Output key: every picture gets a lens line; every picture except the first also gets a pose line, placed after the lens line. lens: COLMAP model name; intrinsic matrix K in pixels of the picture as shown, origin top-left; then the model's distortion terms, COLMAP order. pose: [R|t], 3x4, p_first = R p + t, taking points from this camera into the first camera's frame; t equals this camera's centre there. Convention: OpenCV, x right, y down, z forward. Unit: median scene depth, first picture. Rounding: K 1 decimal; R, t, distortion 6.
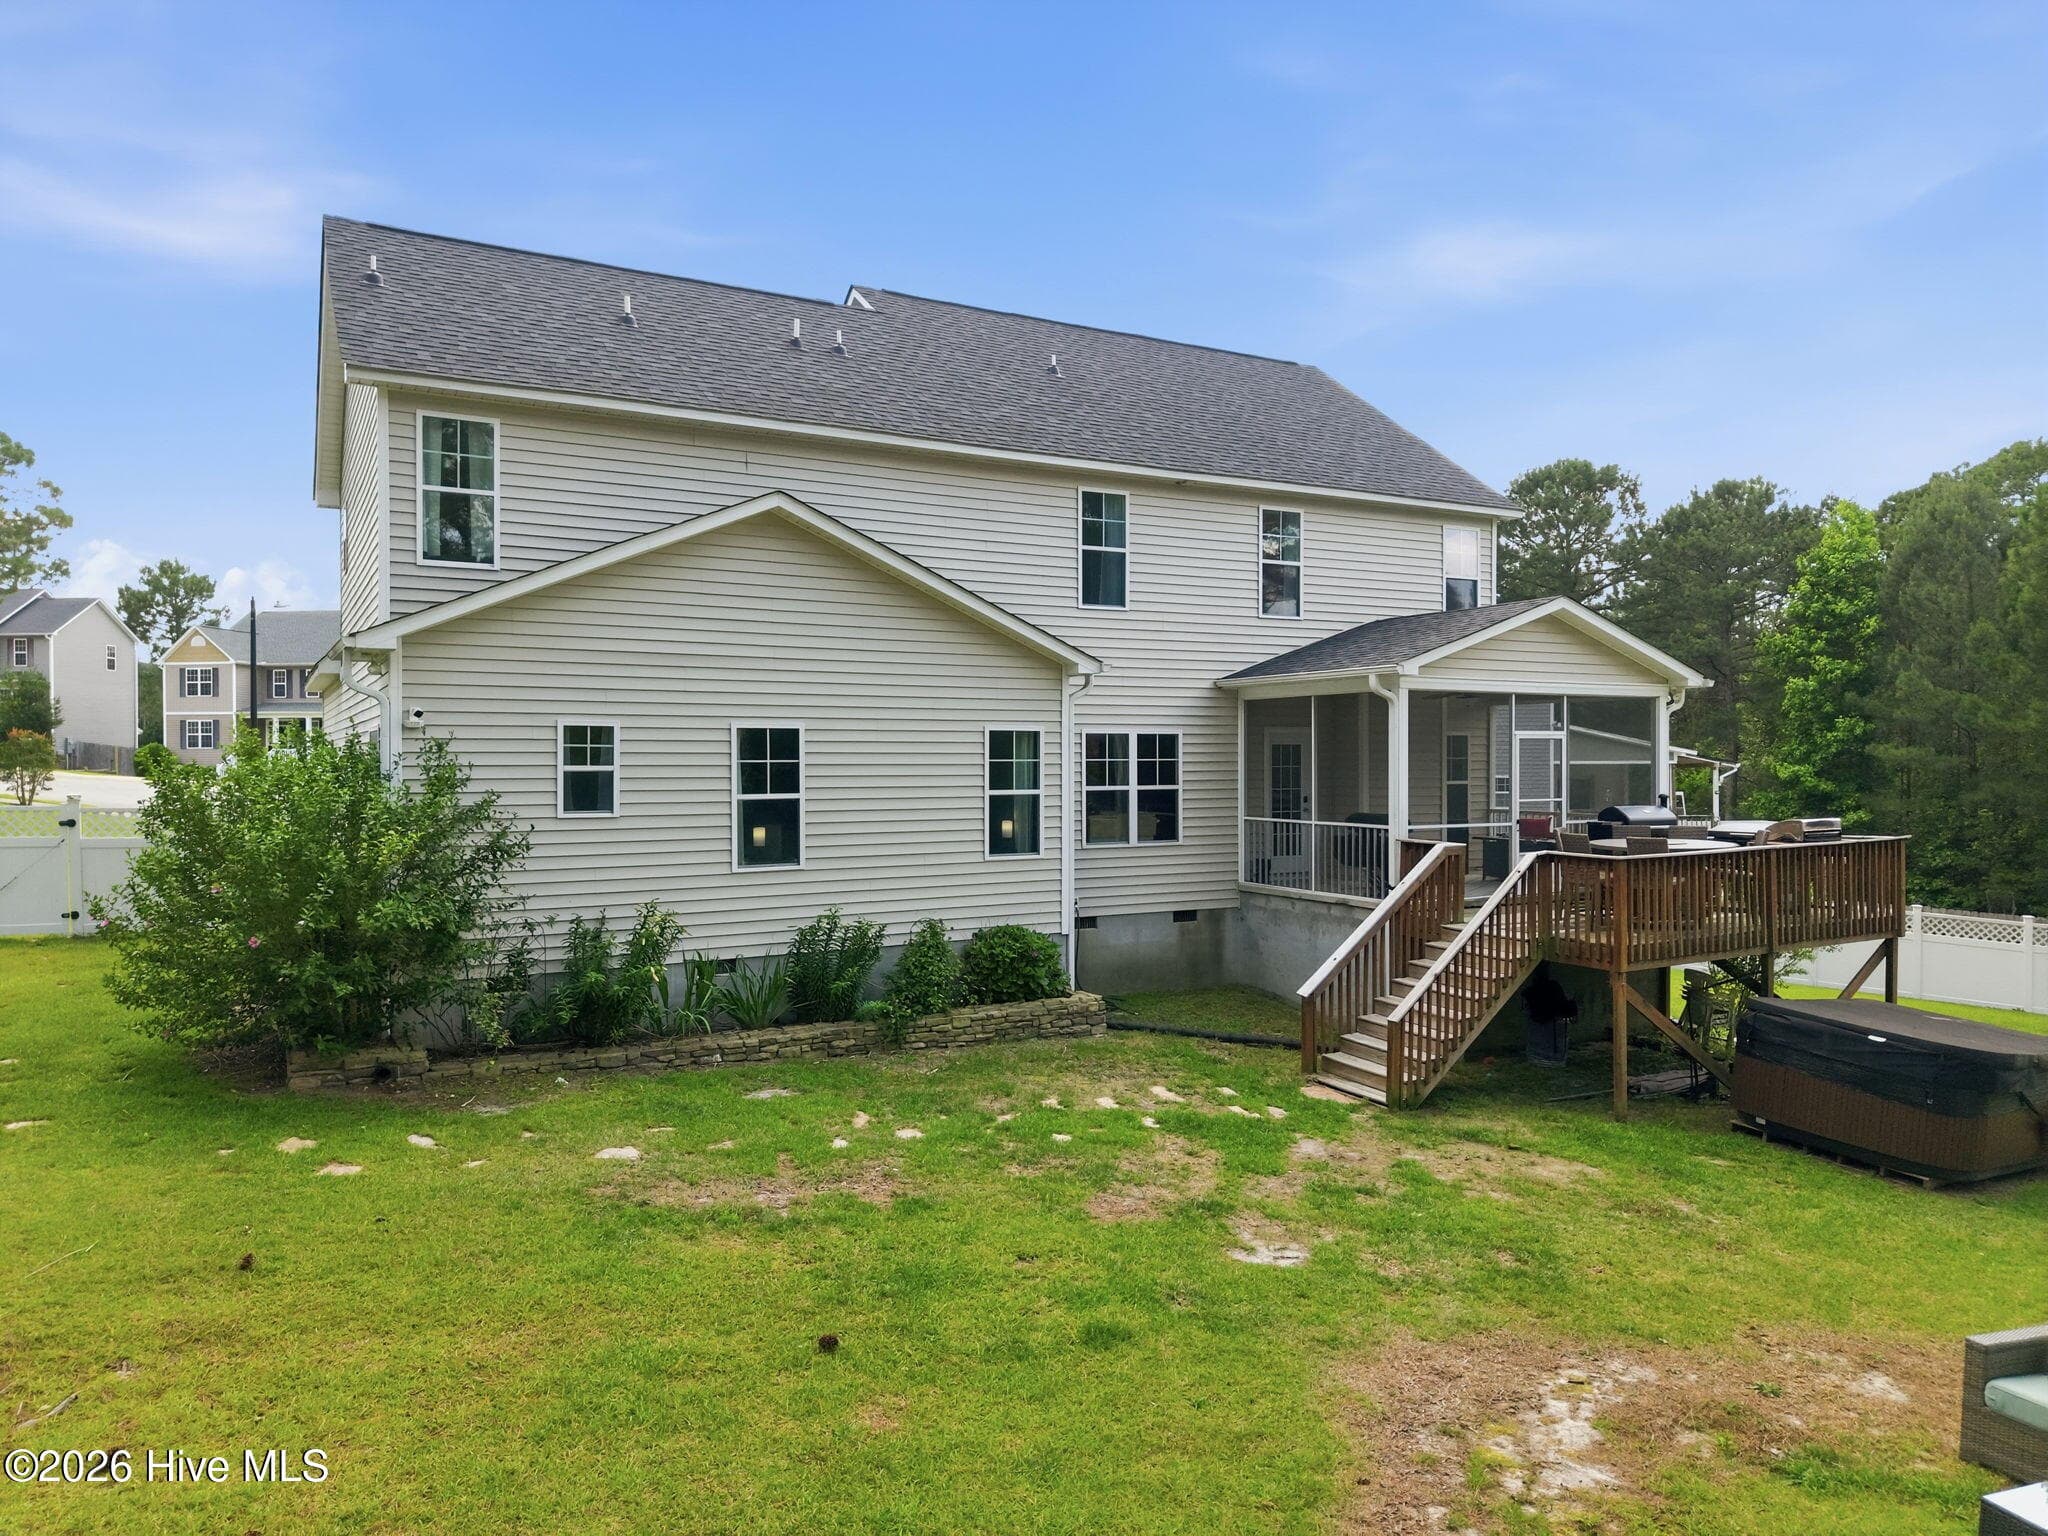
lens RADIAL K [[1363.0, 0, 1018.8], [0, 1363.0, 754.2], [0, 0, 1]] dist [0.018423, -0.018433]
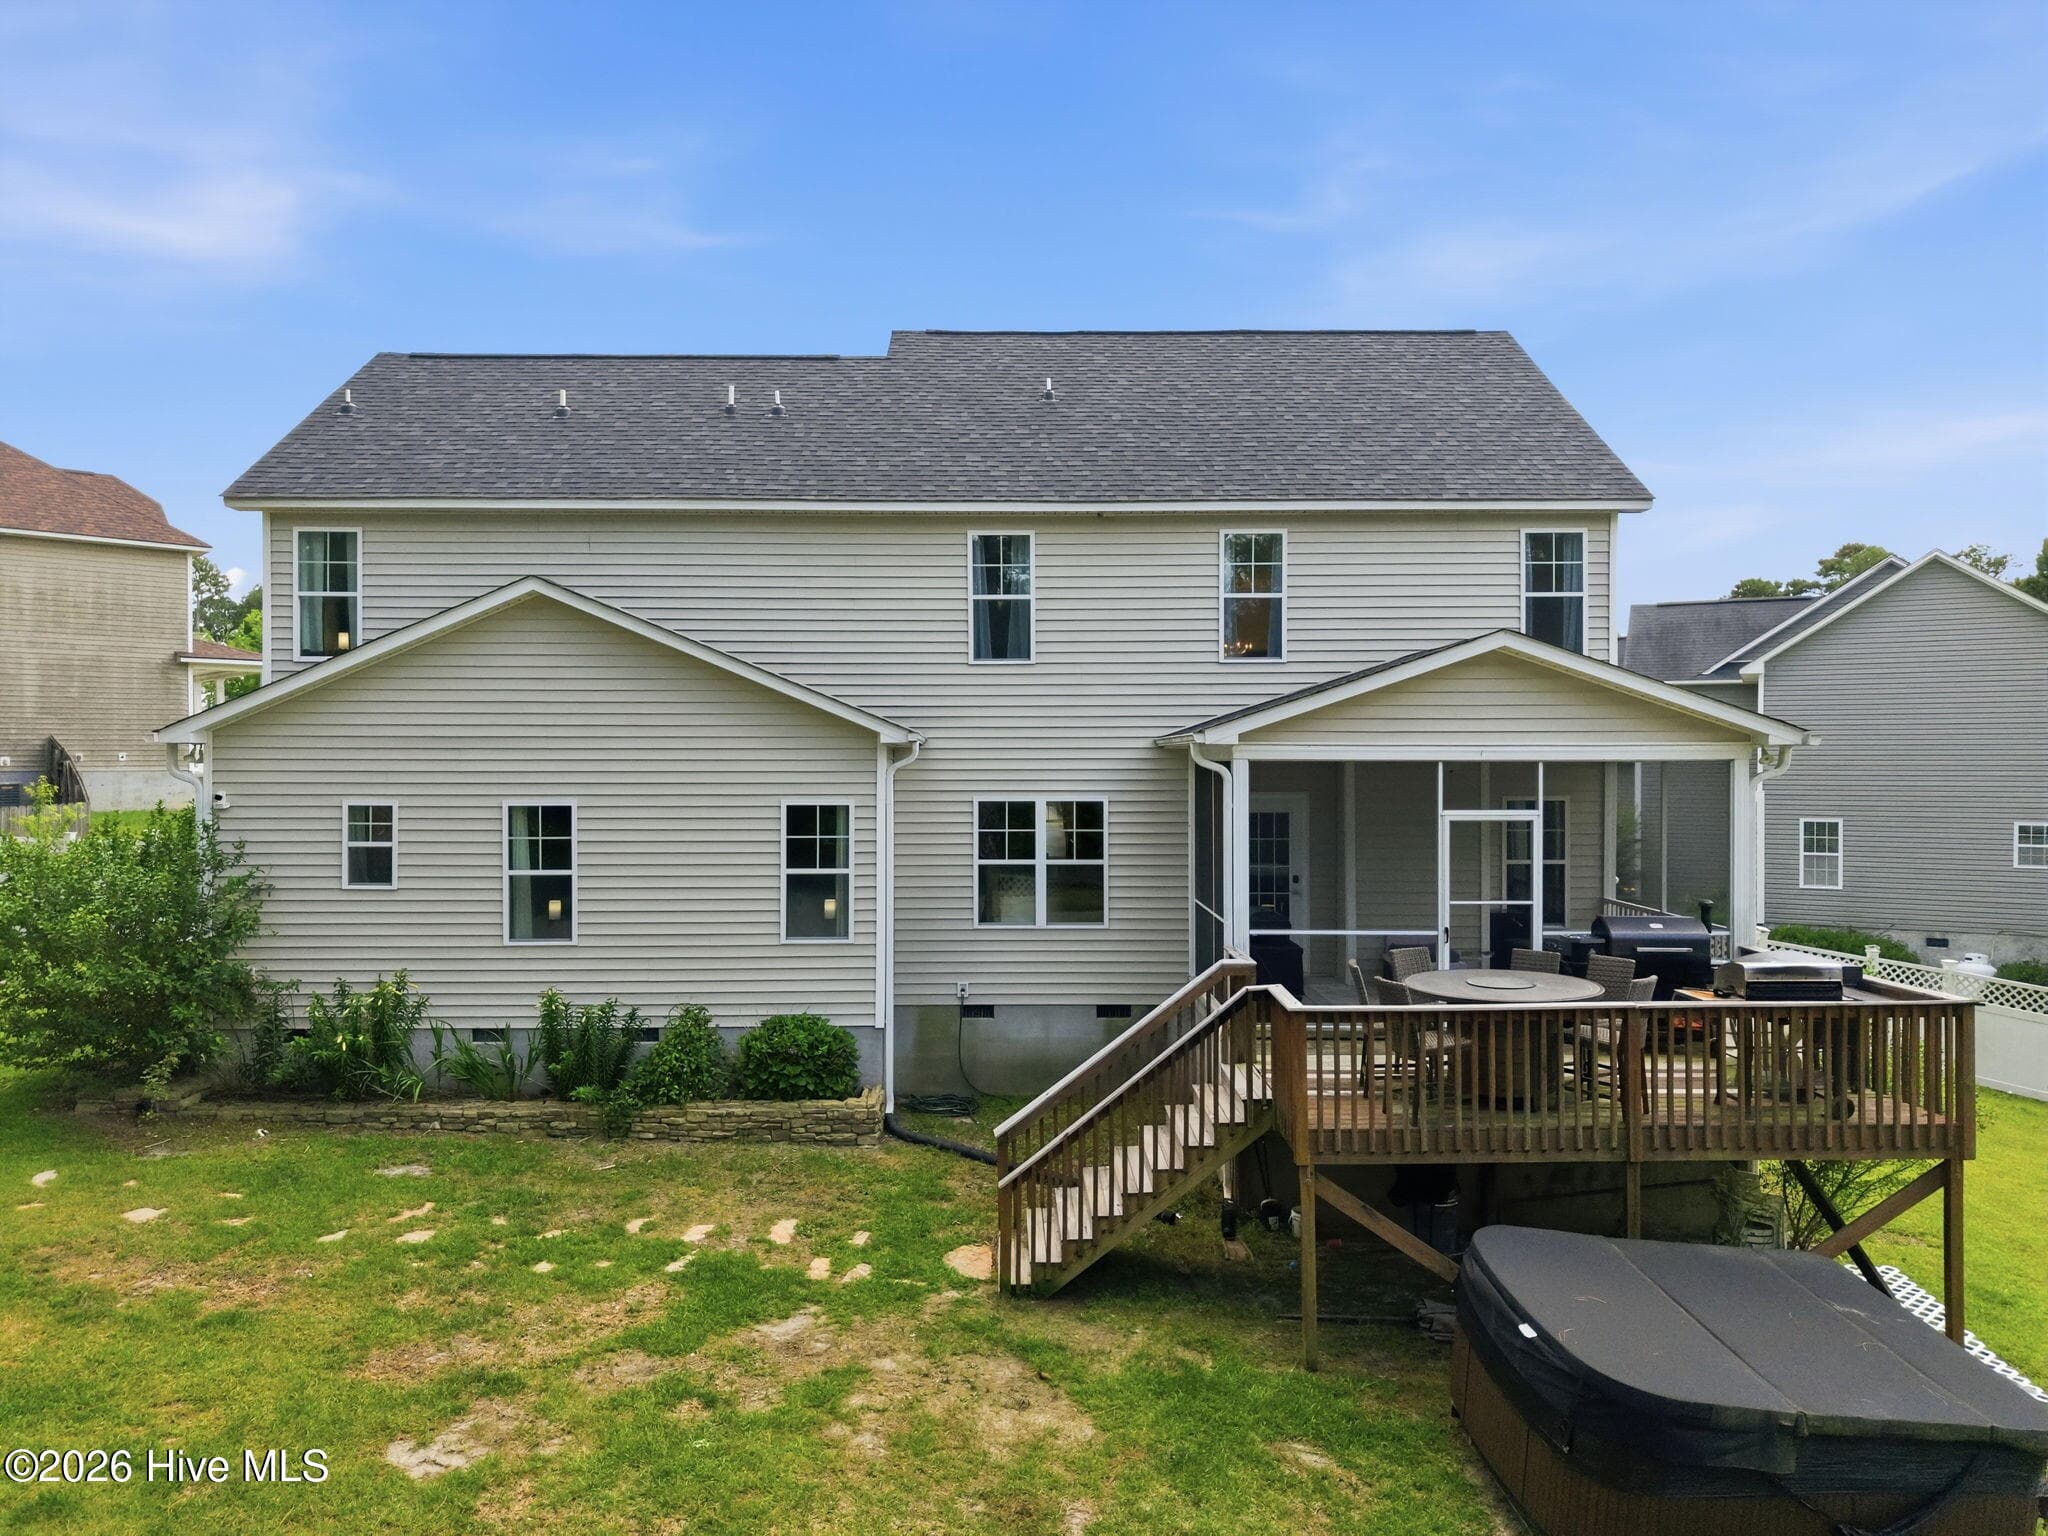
lens RADIAL K [[1363.0, 0, 1020.9], [0, 1363.0, 753.6], [0, 0, 1]] dist [0.018423, -0.018433]
pose [[0.880094, 0.000093, -0.474800, 0.615150], [-0.000714, 0.999999, -0.001127, -0.056942], [0.474799, 0.001331, 0.880093, 0.263204]]
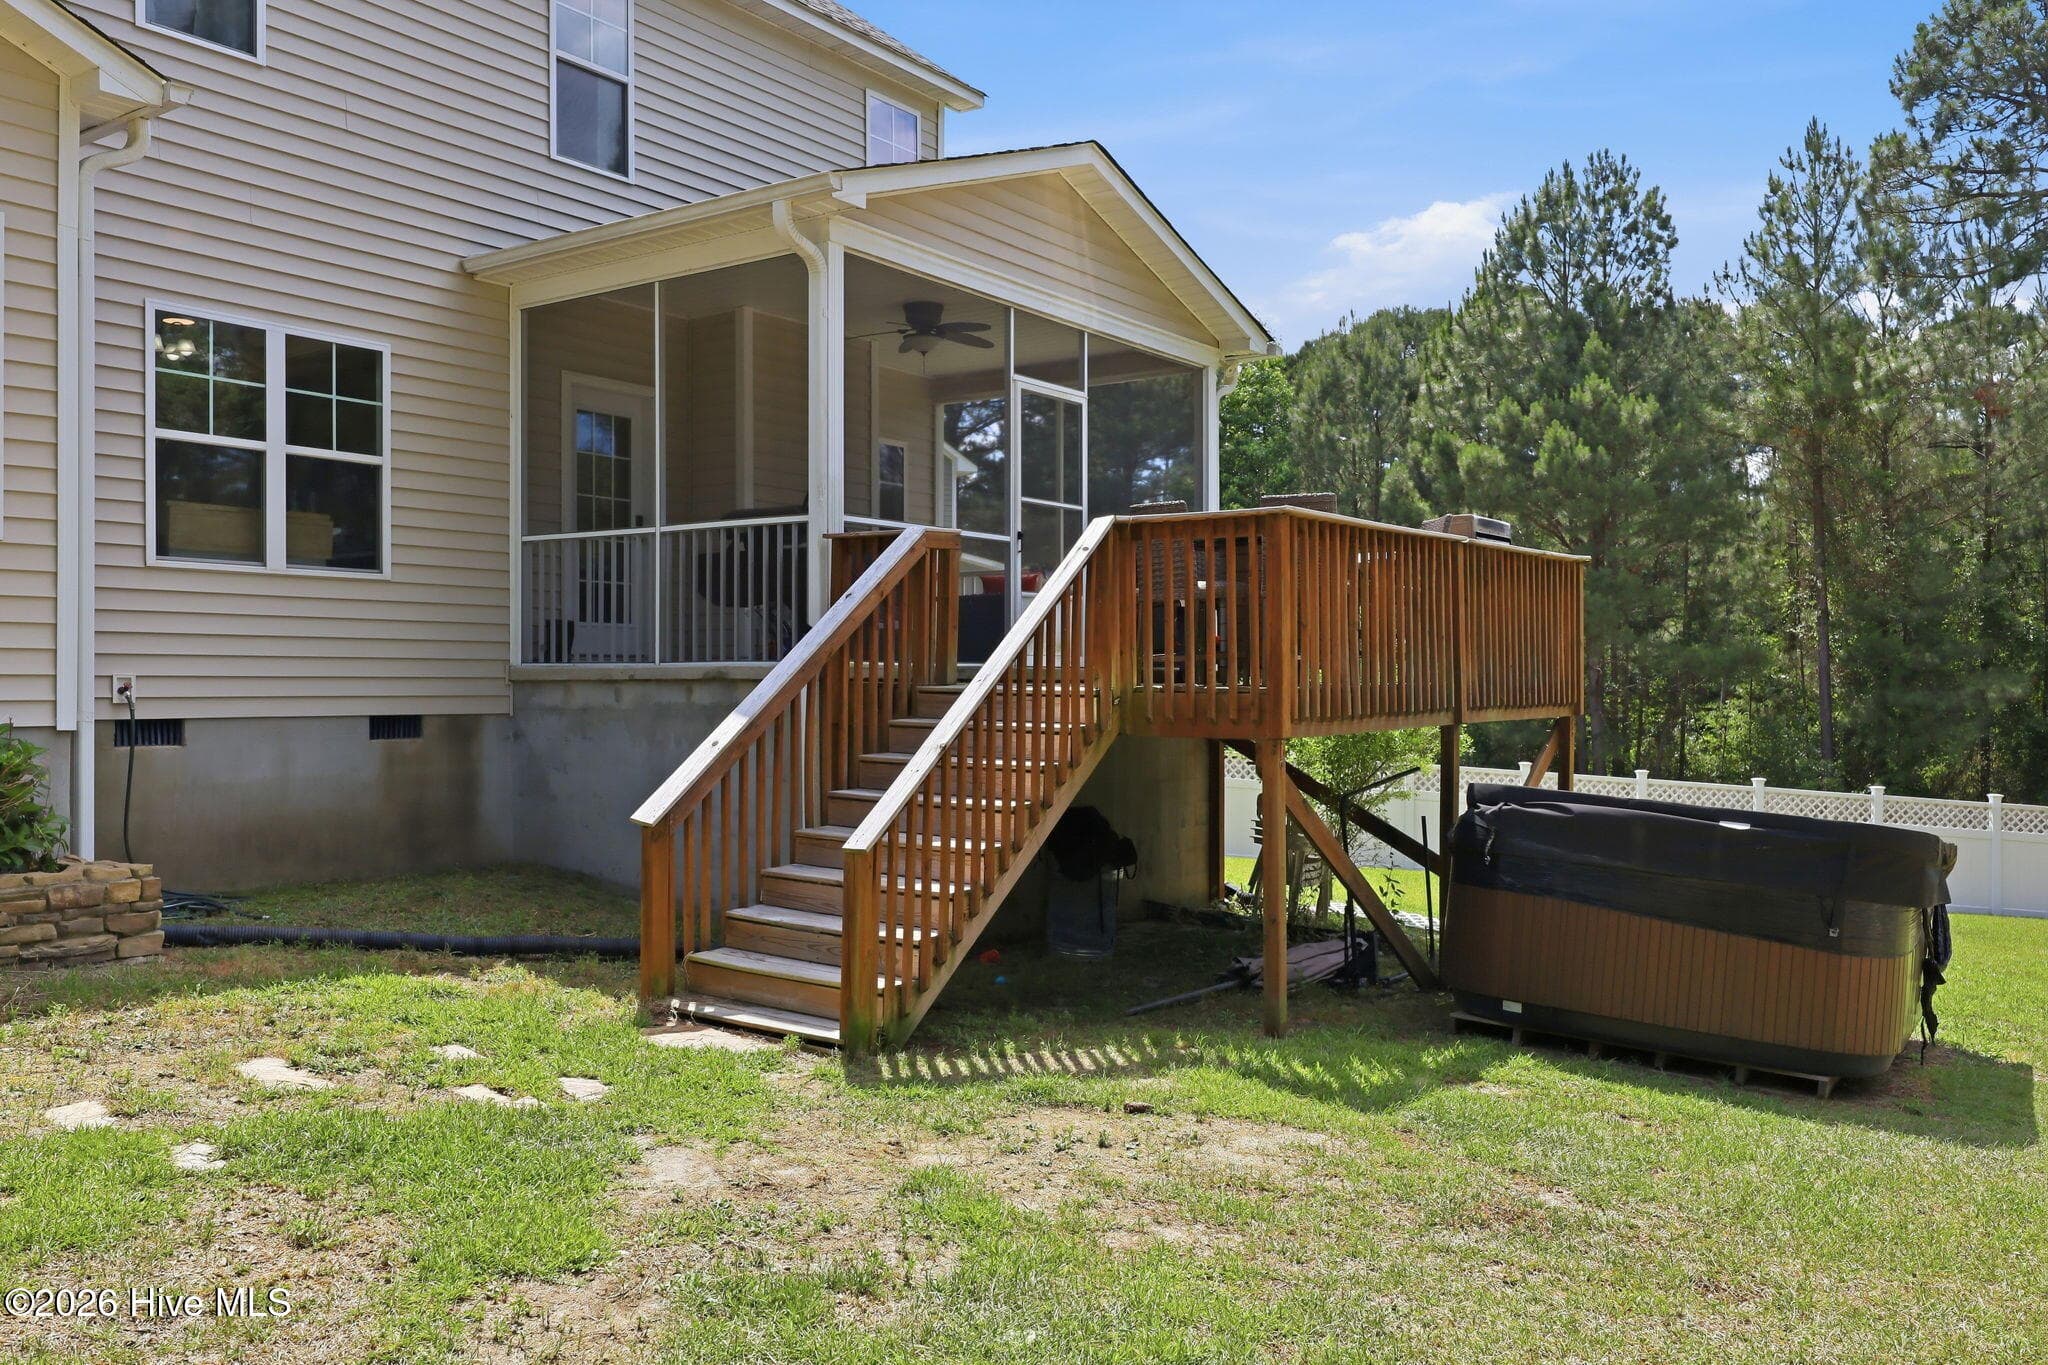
lens RADIAL K [[1628.3, 0, 1022.5], [0, 1628.3, 674.8], [0, 0, 1]] dist [0.019204, -0.014381]
pose [[0.900681, 0.003018, 0.434471, 0.088469], [-0.001199, 0.999989, -0.004460, 0.130520], [-0.434480, 0.003496, 0.900675, 0.469292]]
